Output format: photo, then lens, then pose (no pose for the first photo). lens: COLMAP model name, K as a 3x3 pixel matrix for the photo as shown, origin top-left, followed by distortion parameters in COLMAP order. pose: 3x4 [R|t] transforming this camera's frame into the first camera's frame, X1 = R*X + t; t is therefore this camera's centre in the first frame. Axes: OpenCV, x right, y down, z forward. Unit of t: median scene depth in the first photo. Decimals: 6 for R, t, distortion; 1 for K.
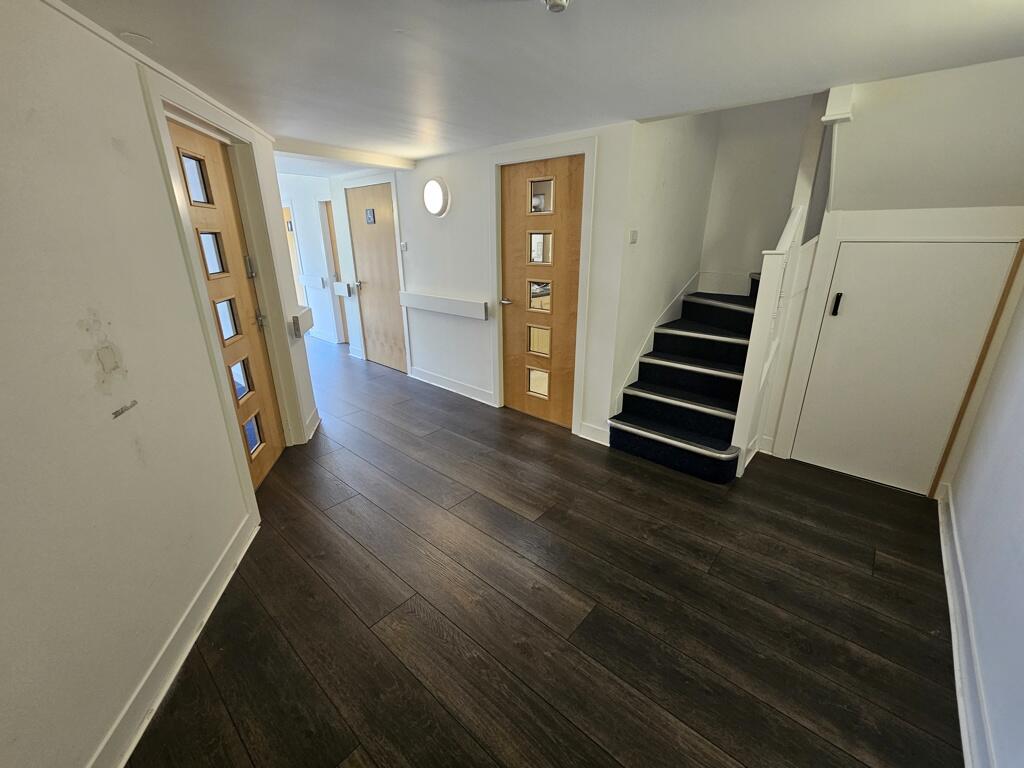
lens RADIAL K [[420.7, 0, 511.5], [0, 420.7, 382.4], [0, 0, 1]] dist [-0.001496, 0.000030]
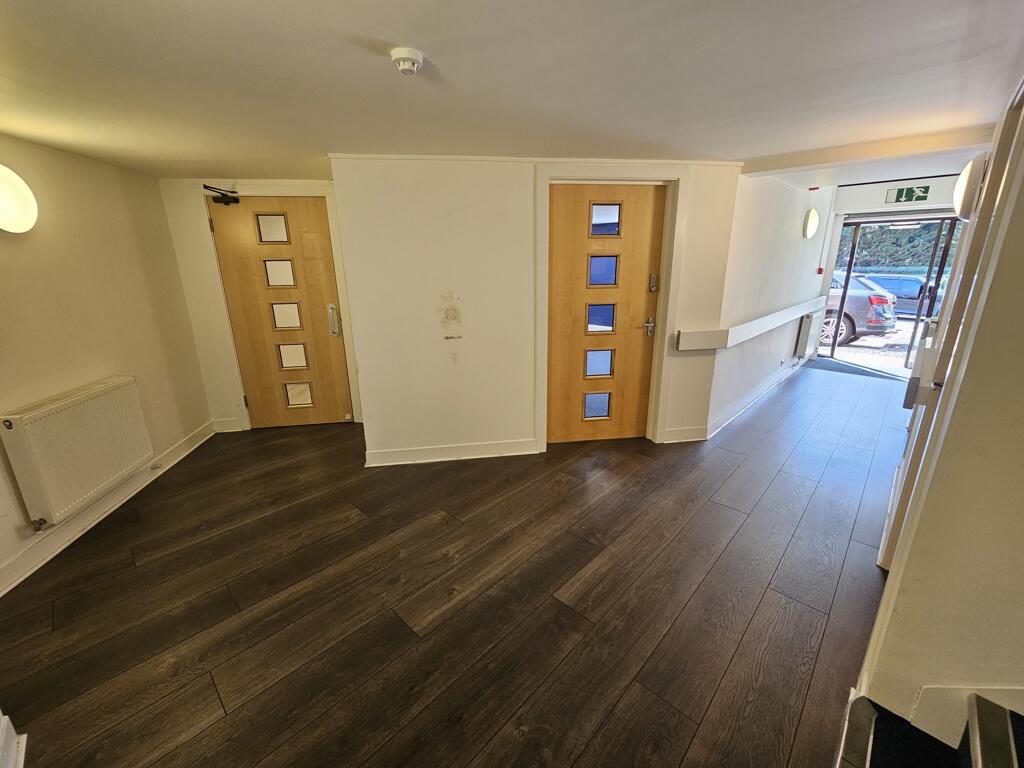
lens RADIAL K [[420.7, 0, 511.3], [0, 420.7, 383.0], [0, 0, 1]] dist [-0.001496, 0.000030]
pose [[-0.039922, 0.284306, -0.957902, 0.991038], [-0.315845, 0.905922, 0.282041, -0.350939], [0.947971, 0.313808, 0.053630, 1.005835]]
